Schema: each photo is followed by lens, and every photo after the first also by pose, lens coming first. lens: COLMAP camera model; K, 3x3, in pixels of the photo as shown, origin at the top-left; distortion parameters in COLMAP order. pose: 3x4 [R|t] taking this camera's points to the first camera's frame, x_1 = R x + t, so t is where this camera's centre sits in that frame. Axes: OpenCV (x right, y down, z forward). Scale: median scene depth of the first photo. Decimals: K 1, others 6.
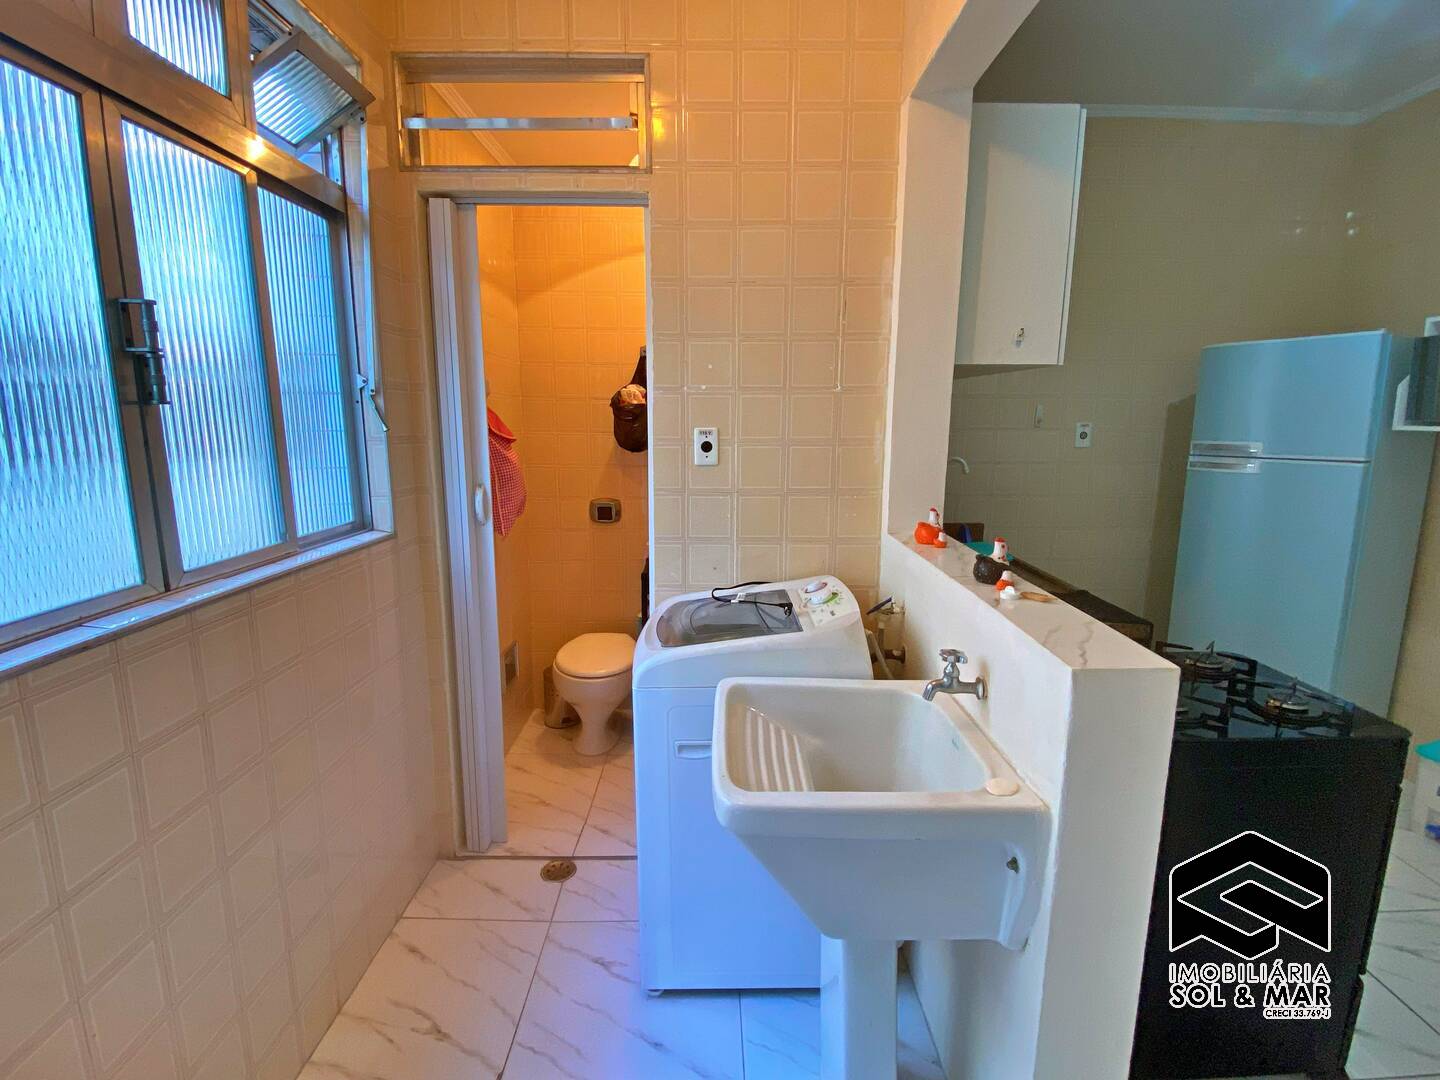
lens RADIAL K [[685.3, 0, 717.3], [0, 685.3, 532.3], [0, 0, 1]] dist [0.050816, -0.040154]
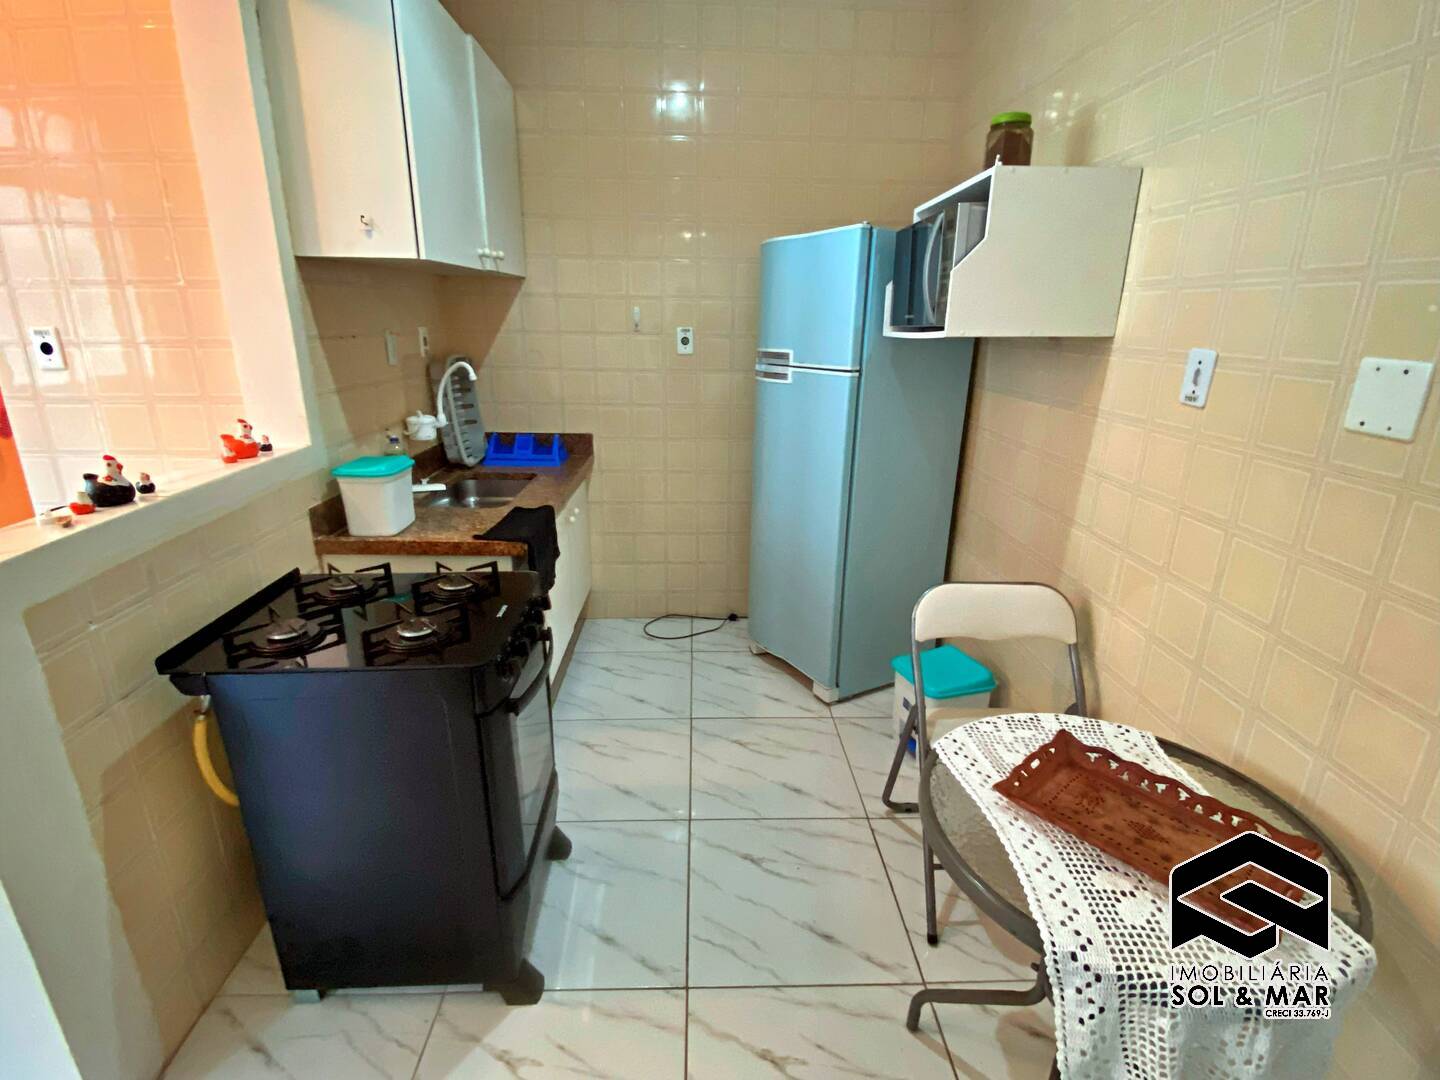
lens RADIAL K [[685.3, 0, 717.3], [0, 685.3, 532.3], [0, 0, 1]] dist [0.050816, -0.040154]
pose [[0.999343, -0.003007, 0.036119, 0.864860], [-0.001970, 0.990574, 0.136961, -0.012404], [-0.036190, -0.136943, 0.989918, 0.035909]]
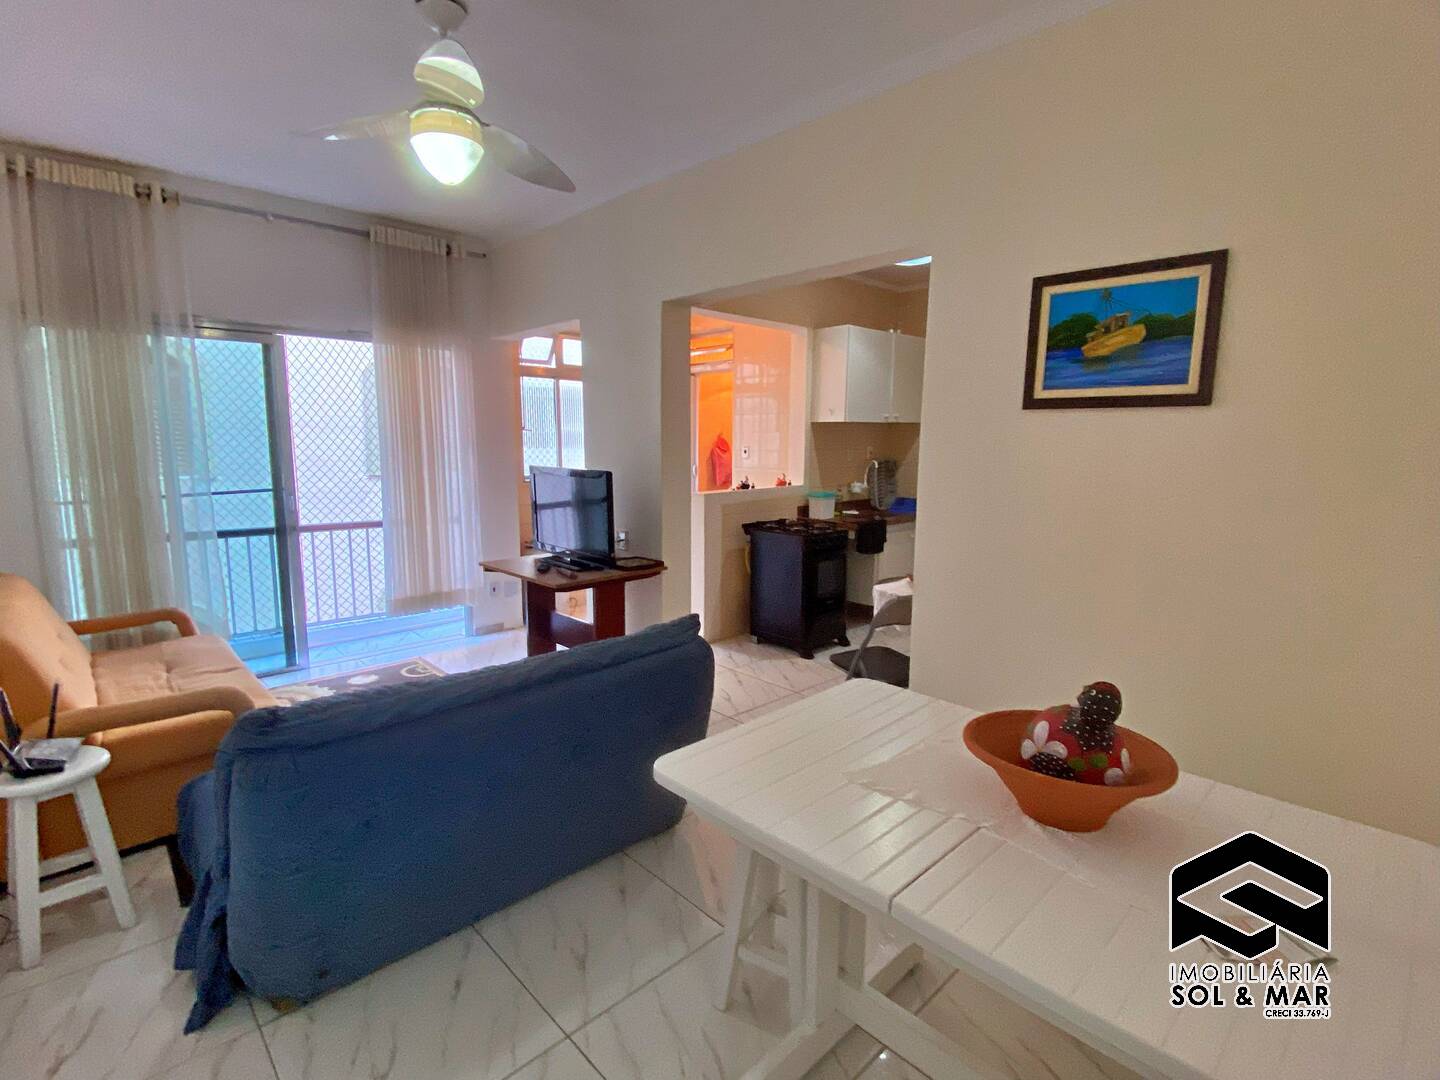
lens RADIAL K [[685.3, 0, 717.3], [0, 685.3, 532.3], [0, 0, 1]] dist [0.050816, -0.040154]
pose [[0.692560, 0.098225, -0.714641, 2.072963], [-0.123535, 0.992200, 0.016656, 0.186010], [0.710704, 0.076748, 0.699293, -1.114614]]
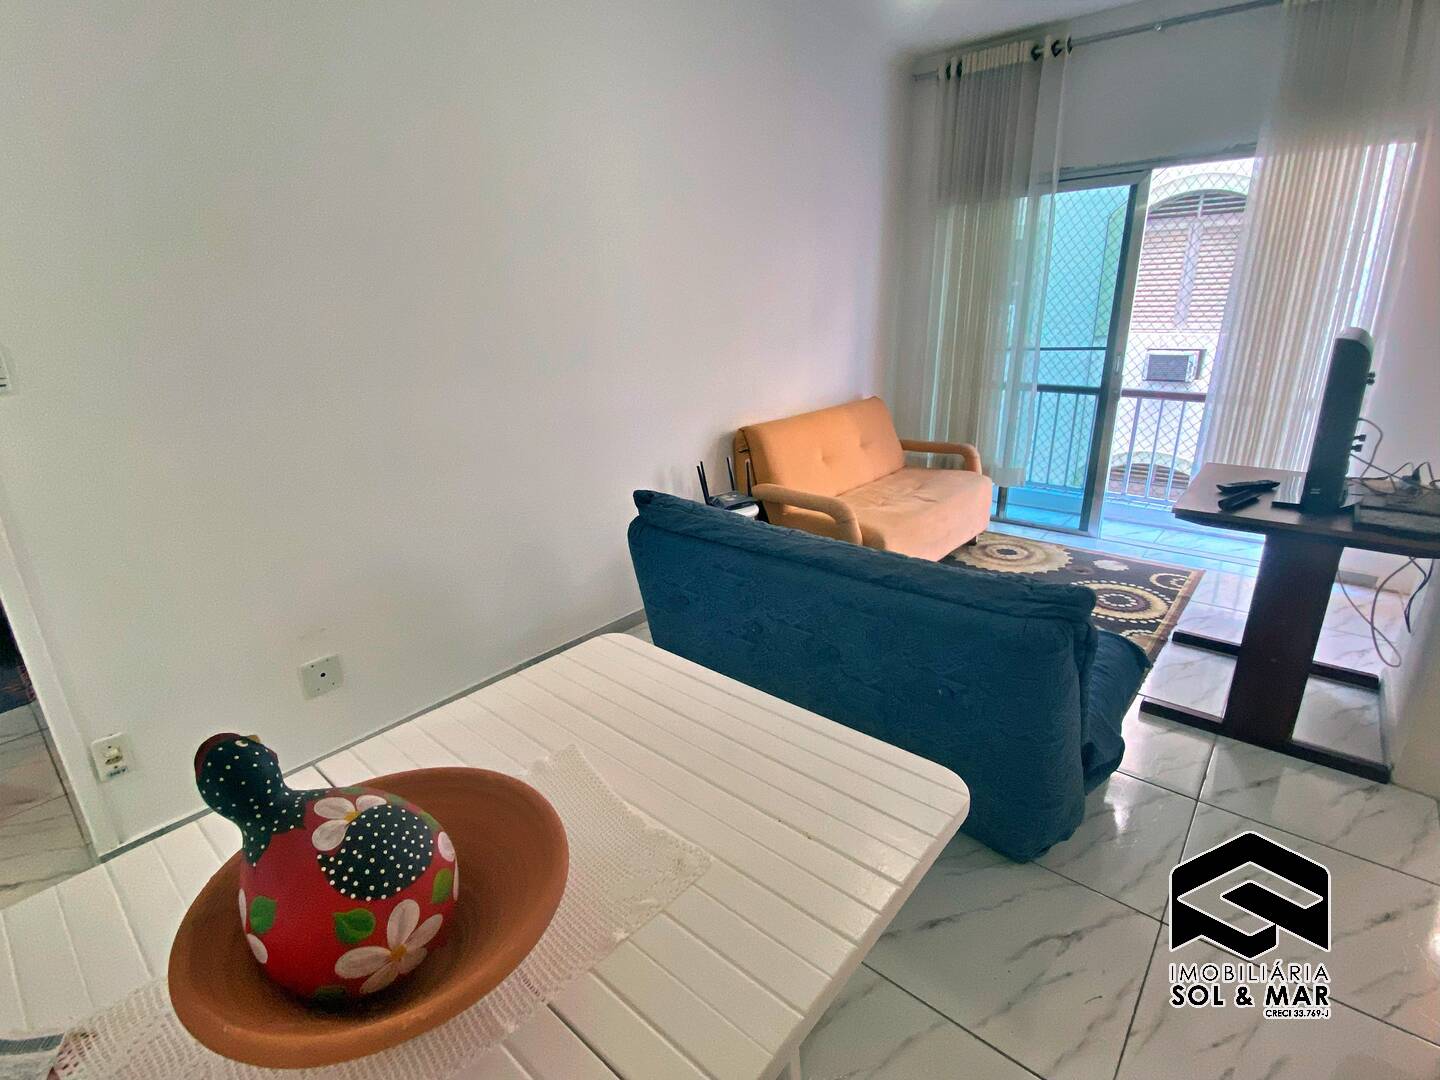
lens RADIAL K [[690.9, 0, 720.0], [0, 690.9, 540.0], [0, 0, 1]] dist [0.001367, -0.020633]
pose [[-0.647864, 0.256062, -0.717429, 1.932821], [-0.100086, 0.905031, 0.413402, 0.050849], [0.755152, 0.339633, -0.560709, -0.155107]]
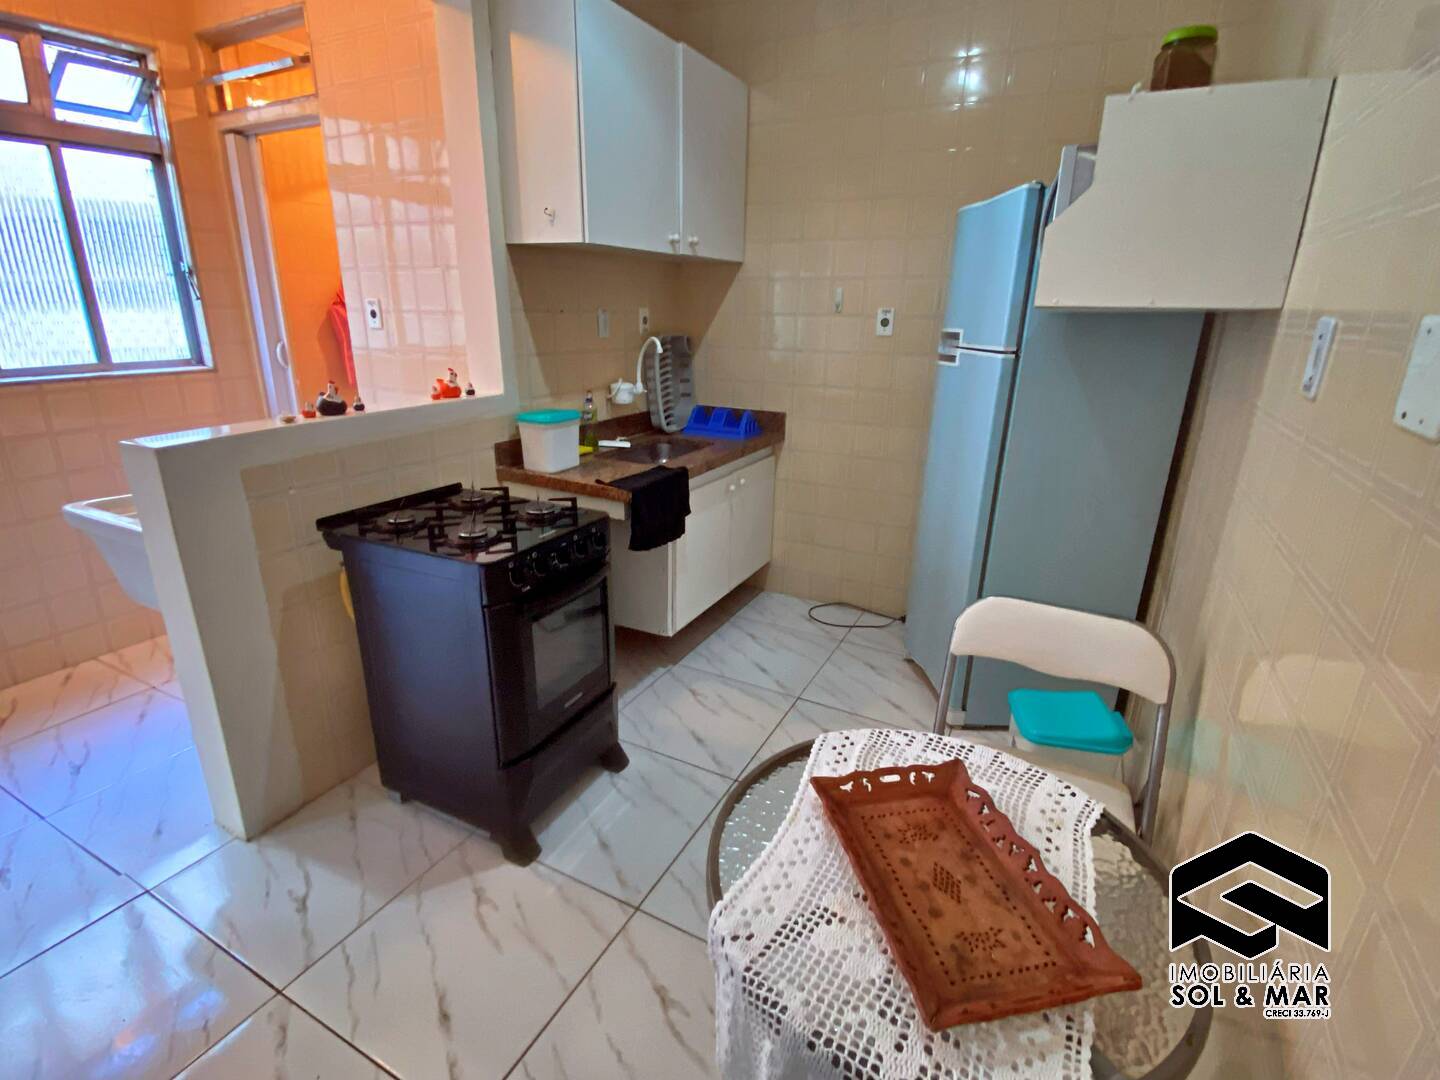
lens RADIAL K [[685.3, 0, 717.3], [0, 685.3, 532.3], [0, 0, 1]] dist [0.050816, -0.040154]
pose [[0.888090, 0.150994, -0.434163, 1.240941], [-0.088910, 0.983099, 0.160035, 0.012607], [0.450990, -0.103524, 0.886505, 0.089960]]
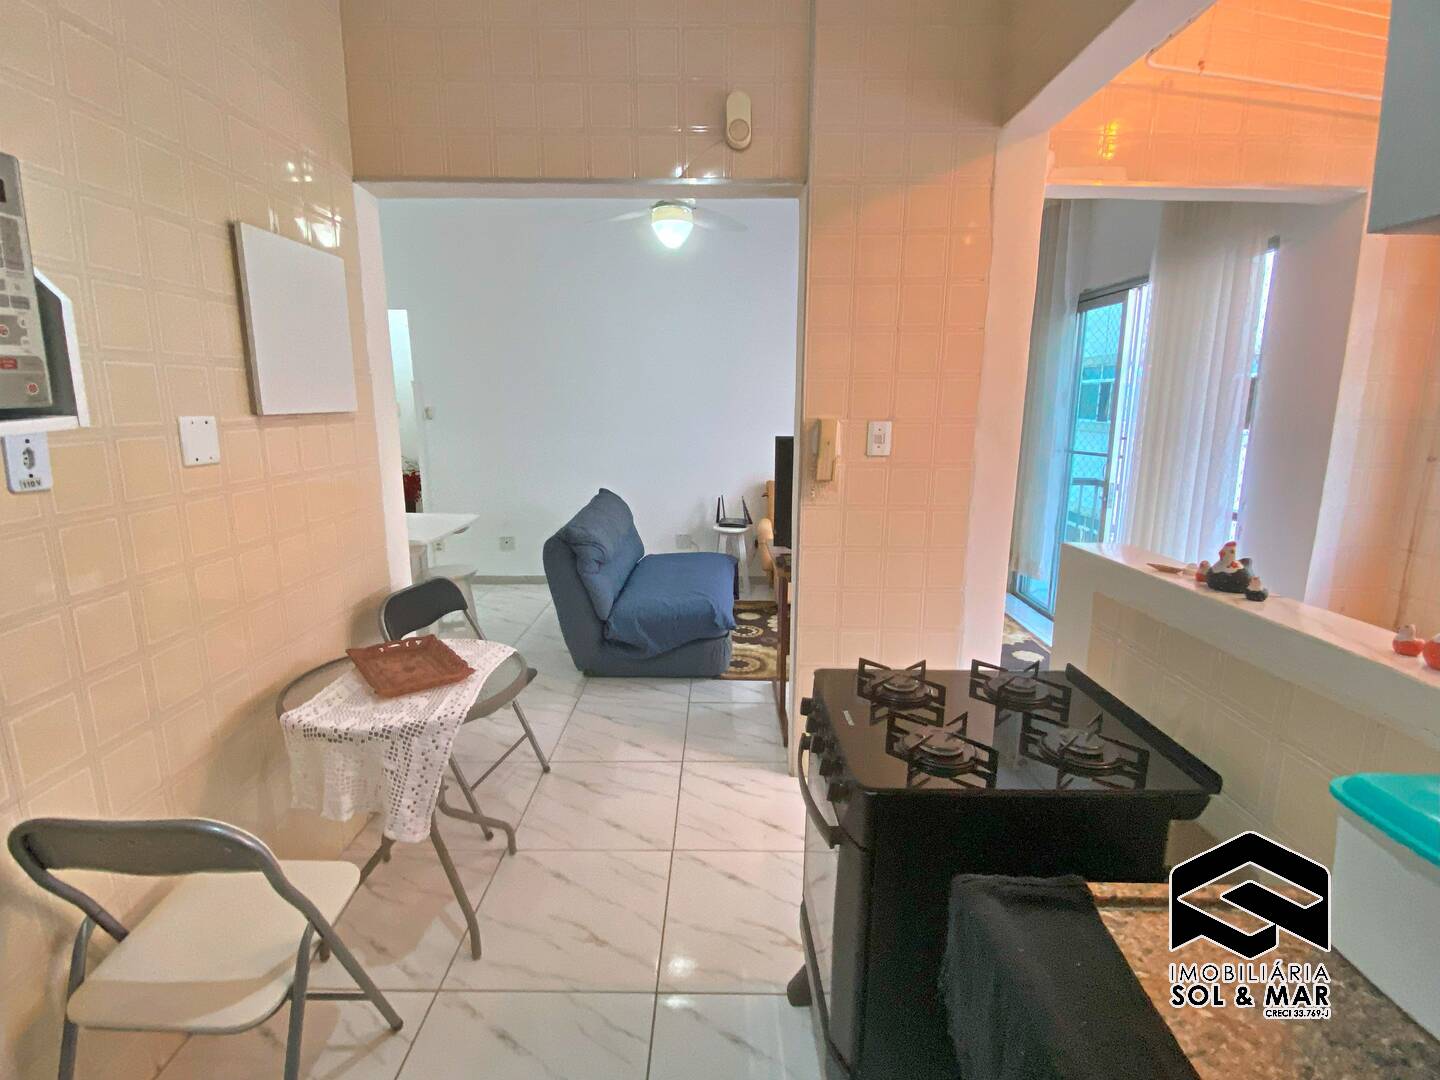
lens RADIAL K [[685.3, 0, 717.3], [0, 685.3, 532.3], [0, 0, 1]] dist [0.050816, -0.040154]
pose [[-0.999966, -0.008195, -0.001274, 0.787942], [-0.008124, 0.936947, 0.349376, -0.231380], [-0.001670, 0.349374, -0.936982, 1.355129]]
